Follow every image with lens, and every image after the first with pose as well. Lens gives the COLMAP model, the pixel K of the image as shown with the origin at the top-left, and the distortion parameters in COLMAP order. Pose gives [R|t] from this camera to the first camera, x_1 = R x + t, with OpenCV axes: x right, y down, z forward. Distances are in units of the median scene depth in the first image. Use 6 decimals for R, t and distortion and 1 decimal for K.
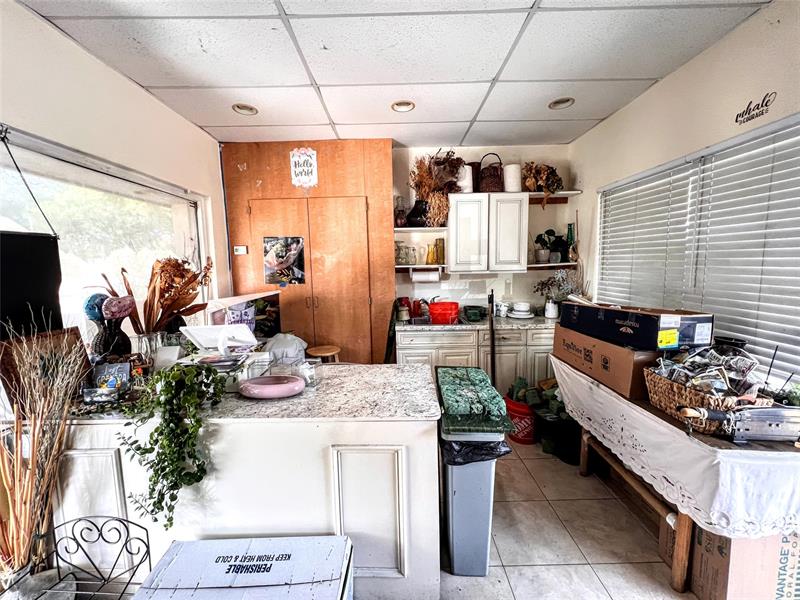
lens RADIAL K [[318.0, 0, 400.0], [0, 318.0, 300.0], [0, 0, 1]] dist [-0.001564, -0.000318]
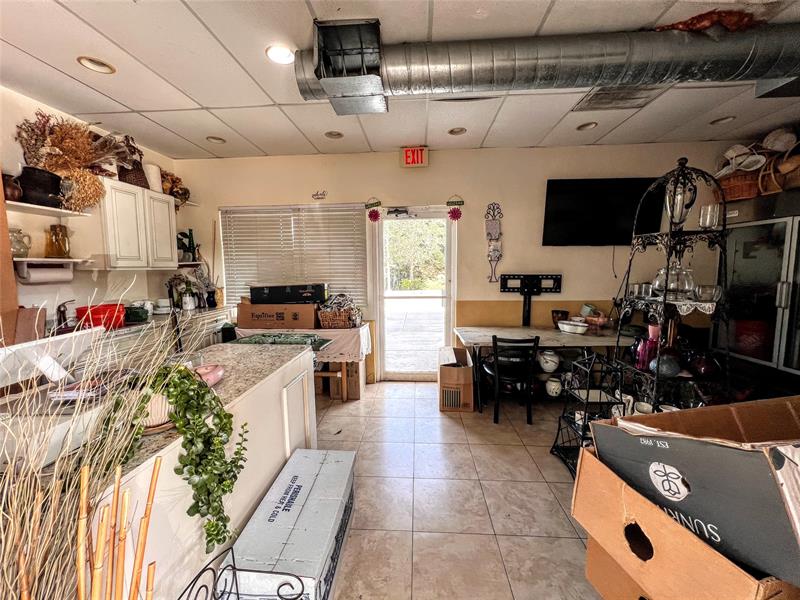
lens RADIAL K [[318.0, 0, 400.0], [0, 318.0, 300.0], [0, 0, 1]] dist [-0.001564, -0.000318]
pose [[0.065421, -0.086928, 0.994064, -0.670051], [0.121023, 0.989536, 0.078567, 0.025938], [-0.990492, 0.115165, 0.075256, 0.179169]]
